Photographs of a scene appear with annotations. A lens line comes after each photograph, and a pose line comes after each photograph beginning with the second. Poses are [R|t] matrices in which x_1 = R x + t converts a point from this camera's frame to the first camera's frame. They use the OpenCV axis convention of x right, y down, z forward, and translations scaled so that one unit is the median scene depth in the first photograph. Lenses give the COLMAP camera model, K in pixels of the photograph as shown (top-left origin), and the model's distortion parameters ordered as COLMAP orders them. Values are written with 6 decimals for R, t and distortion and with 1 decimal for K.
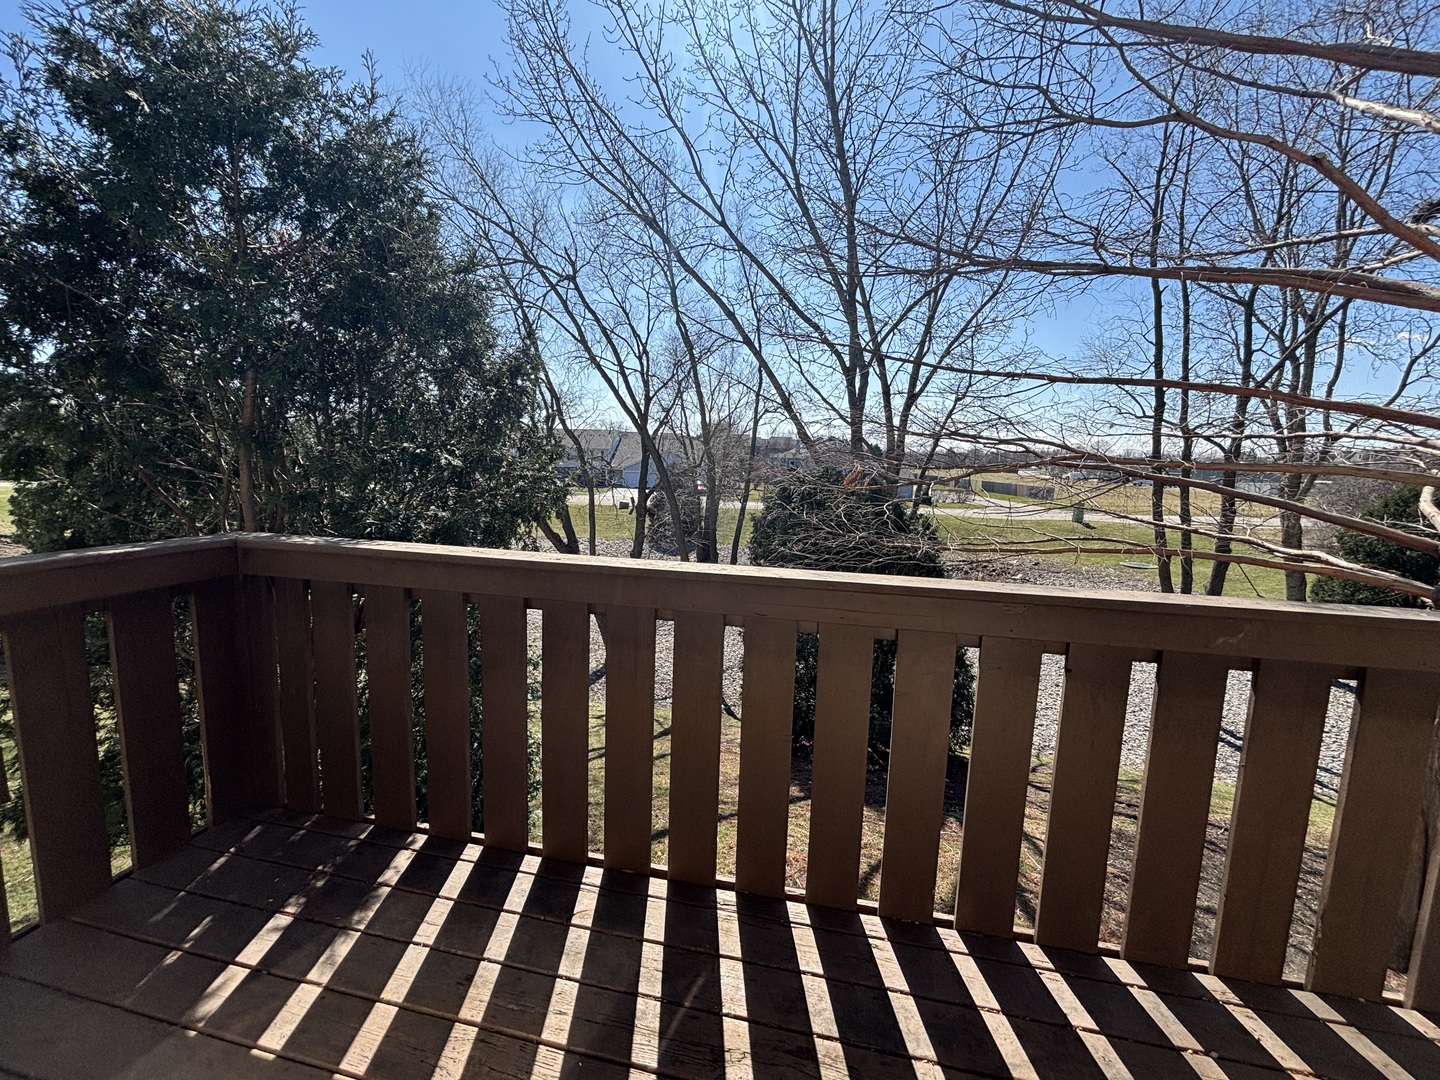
lens RADIAL K [[580.3, 0, 719.8], [0, 580.3, 543.6], [0, 0, 1]] dist [-0.003443, 0.000196]
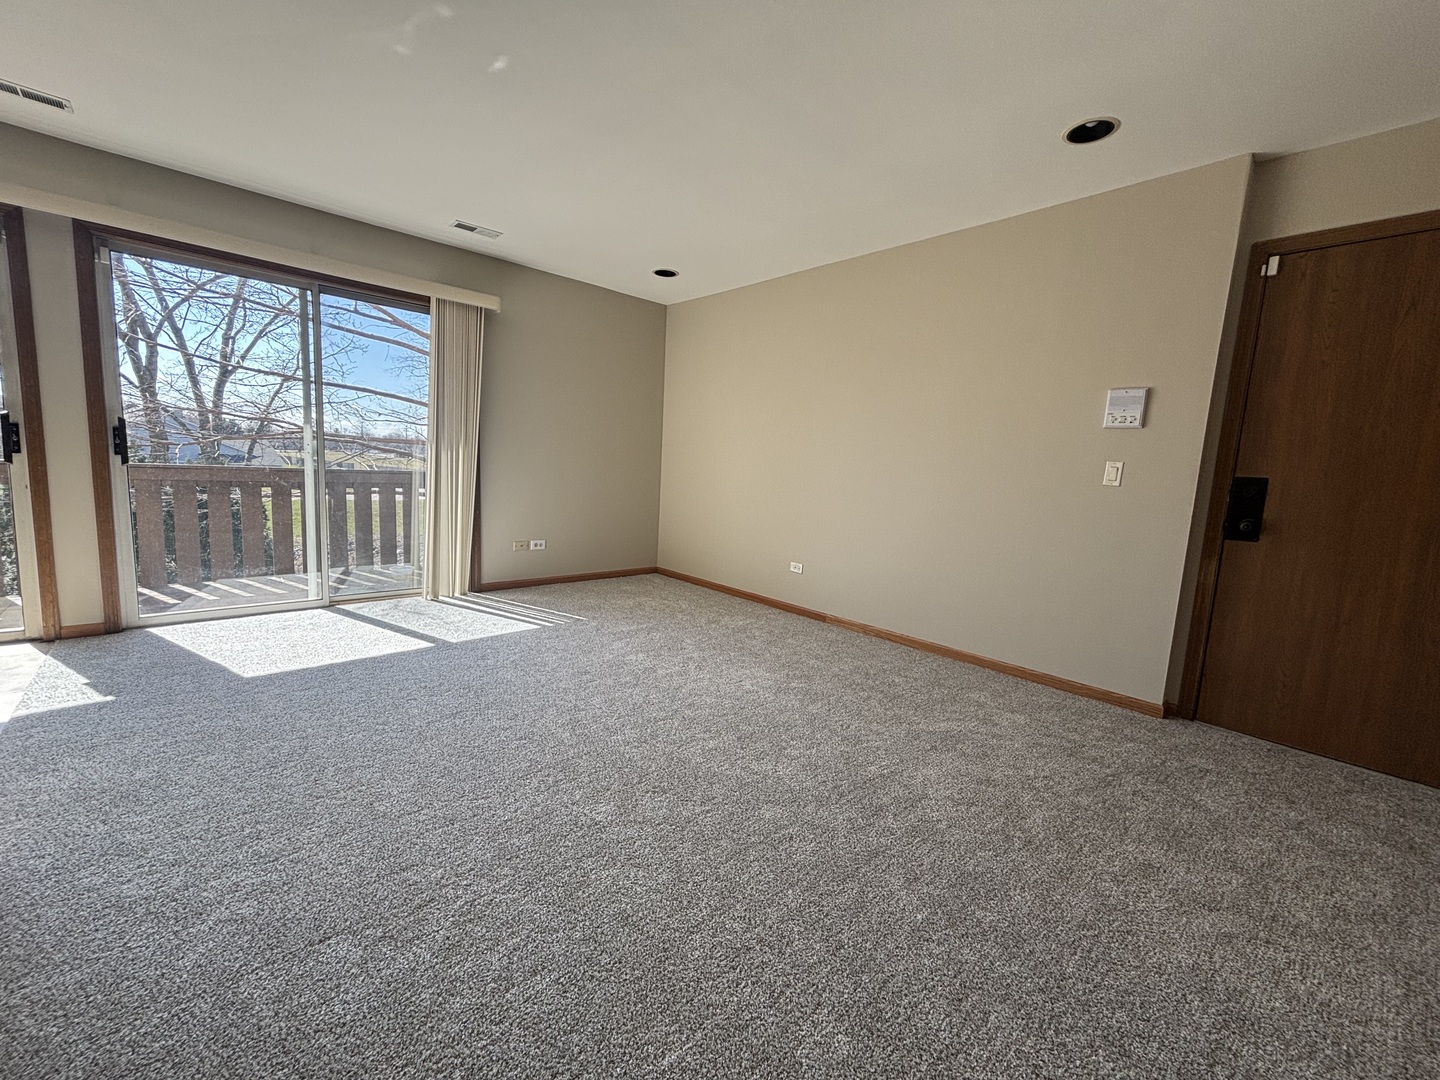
lens RADIAL K [[580.1, 0, 718.9], [0, 580.1, 536.0], [0, 0, 1]] dist [-0.000892, -0.000111]
pose [[0.582355, -0.093702, 0.807516, -0.009796], [0.082720, 0.995009, 0.055804, 0.051652], [-0.808715, 0.034300, 0.587200, -0.311238]]
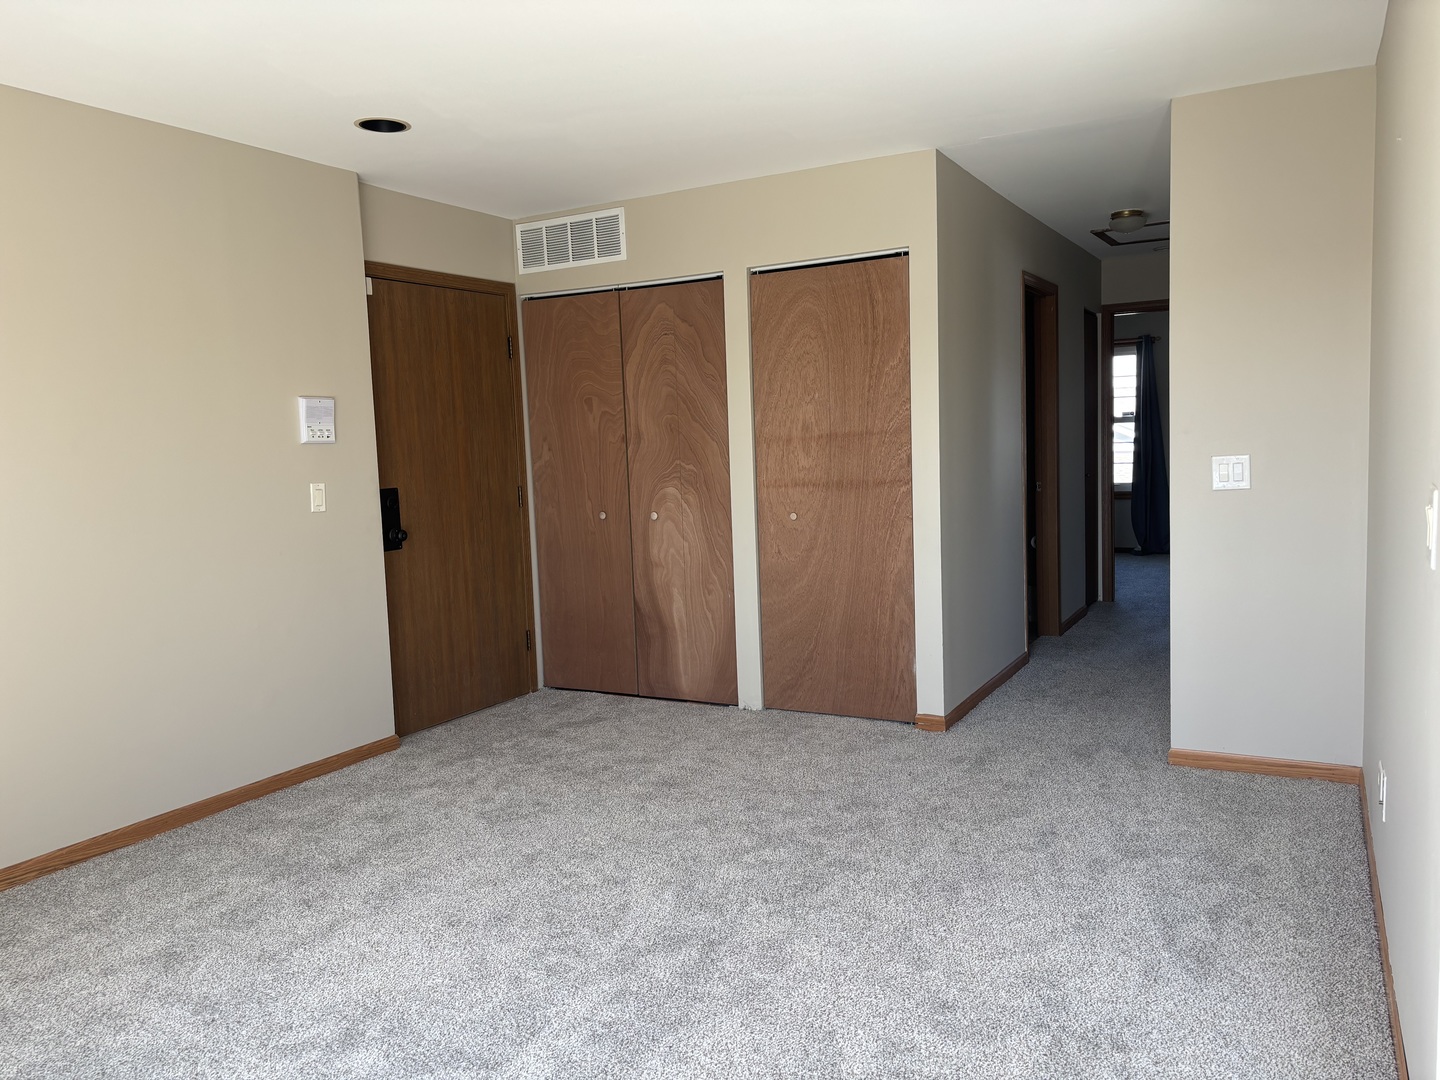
lens RADIAL K [[1090.4, 0, 731.6], [0, 1090.4, 537.7], [0, 0, 1]] dist [0.031266, -0.030841]
pose [[-0.957444, -0.016519, 0.288146, 0.026158], [0.055230, 0.969424, 0.239094, -0.002120], [-0.283286, 0.244834, -0.927257, -0.055683]]
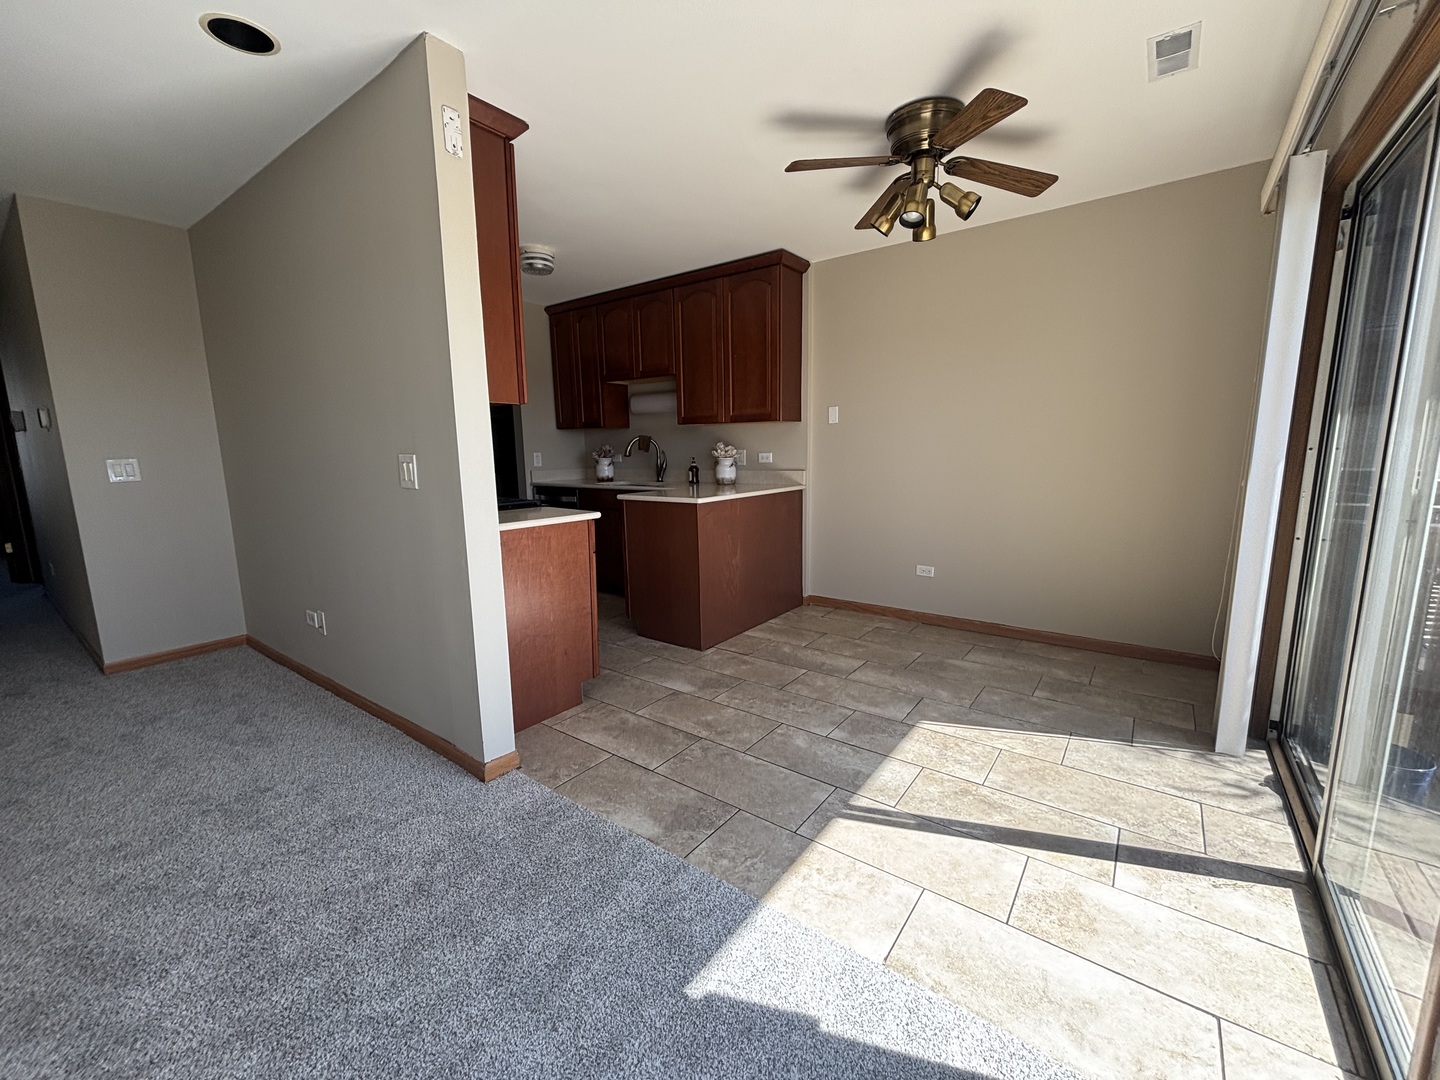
lens RADIAL K [[578.6, 0, 716.0], [0, 578.6, 542.7], [0, 0, 1]] dist [0.001013, 0.000174]
pose [[-0.431460, 0.126713, -0.893189, 0.089537], [-0.132502, 0.970448, 0.201679, 0.007551], [0.892348, 0.205366, -0.401920, -0.056792]]
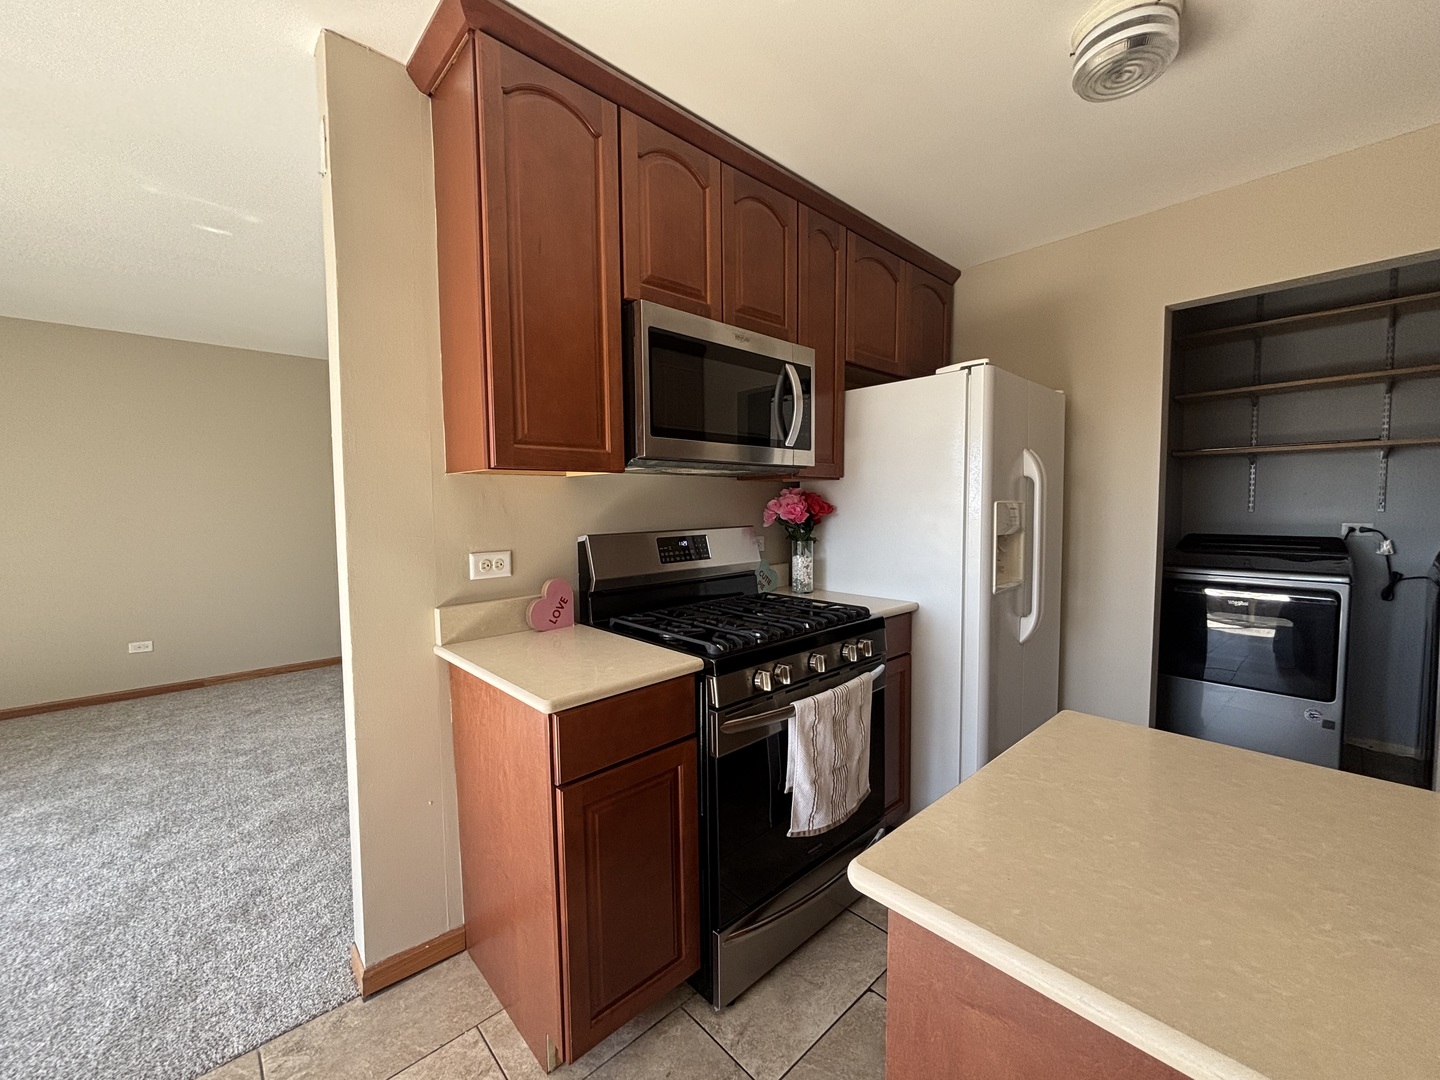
lens RADIAL K [[580.5, 0, 718.1], [0, 580.5, 540.8], [0, 0, 1]] dist [0.000262, 0.000248]
pose [[-0.813231, -0.054572, 0.579376, -0.126038], [0.076303, 0.976999, 0.199126, 0.005106], [-0.576917, 0.206143, -0.790362, -0.122763]]
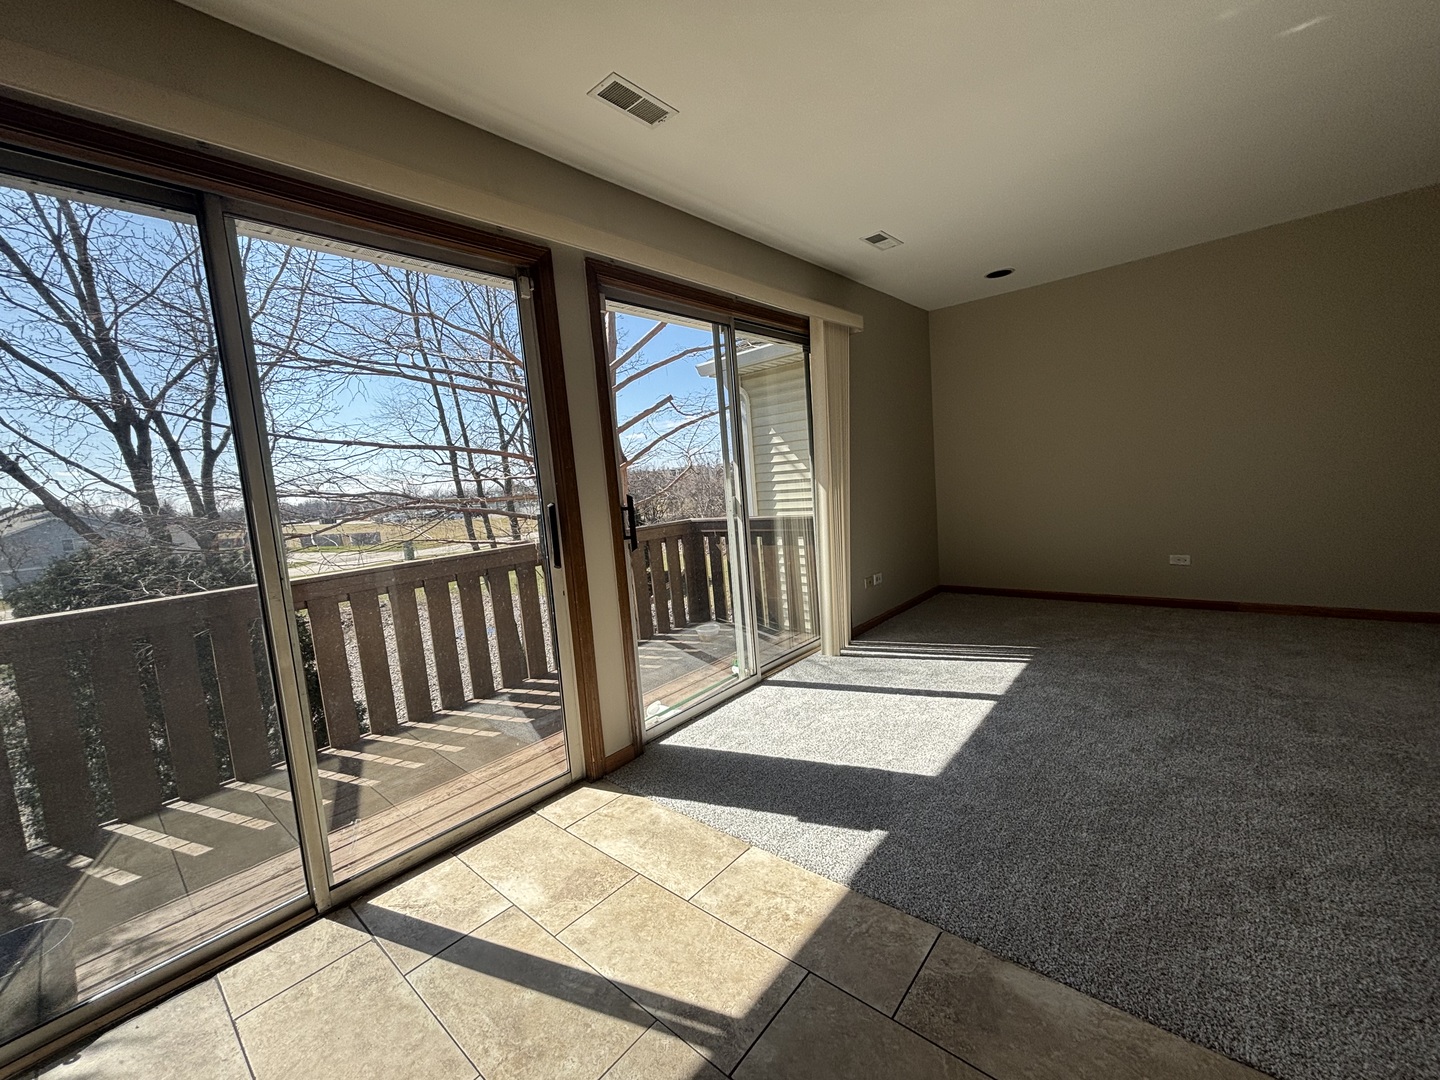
lens RADIAL K [[580.5, 0, 718.1], [0, 580.5, 540.8], [0, 0, 1]] dist [0.000262, 0.000248]
pose [[0.484481, -0.156252, 0.860734, -0.100219], [0.224207, 0.973234, 0.050475, 0.014204], [-0.845582, 0.168529, 0.506546, -0.126338]]
